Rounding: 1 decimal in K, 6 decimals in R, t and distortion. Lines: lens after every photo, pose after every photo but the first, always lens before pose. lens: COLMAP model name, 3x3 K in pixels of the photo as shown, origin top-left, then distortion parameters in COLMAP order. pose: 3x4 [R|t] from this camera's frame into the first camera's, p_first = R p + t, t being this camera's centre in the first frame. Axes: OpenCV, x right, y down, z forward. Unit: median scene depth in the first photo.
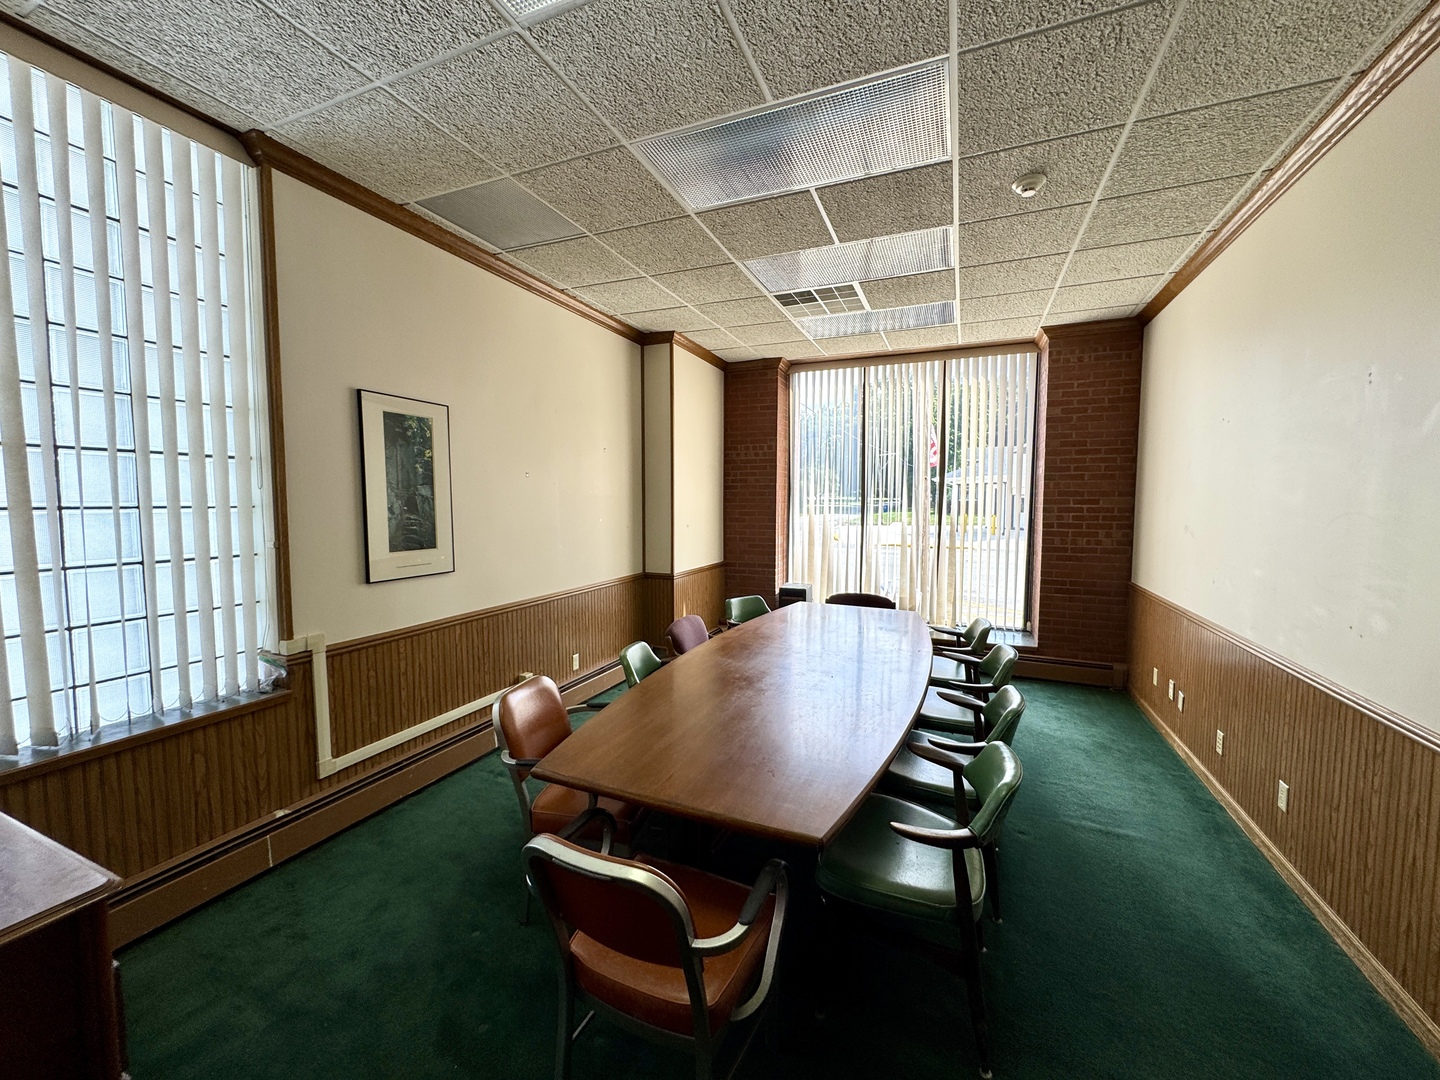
lens RADIAL K [[571.6, 0, 720.6], [0, 571.6, 538.3], [0, 0, 1]] dist [-0.004294, 0.000640]
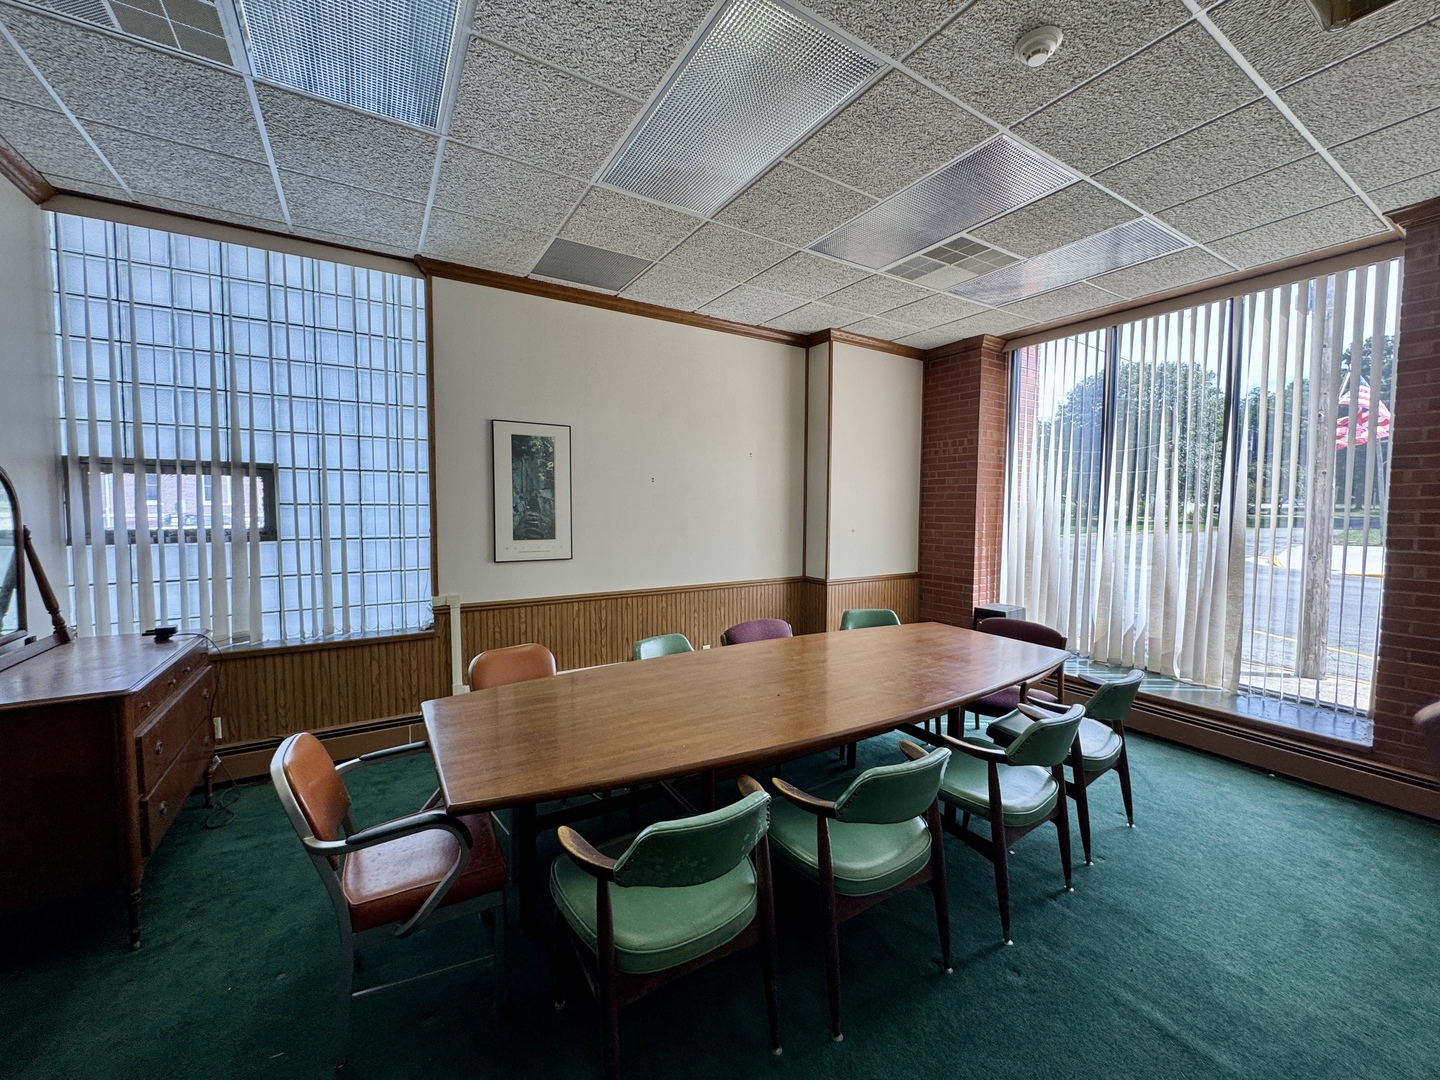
lens RADIAL K [[571.6, 0, 723.0], [0, 571.6, 538.2], [0, 0, 1]] dist [-0.004294, 0.000640]
pose [[0.815494, 0.033281, -0.577808, 0.502723], [-0.041228, 0.999150, -0.000639, 0.000497], [0.577296, 0.024343, 0.816172, 0.168653]]
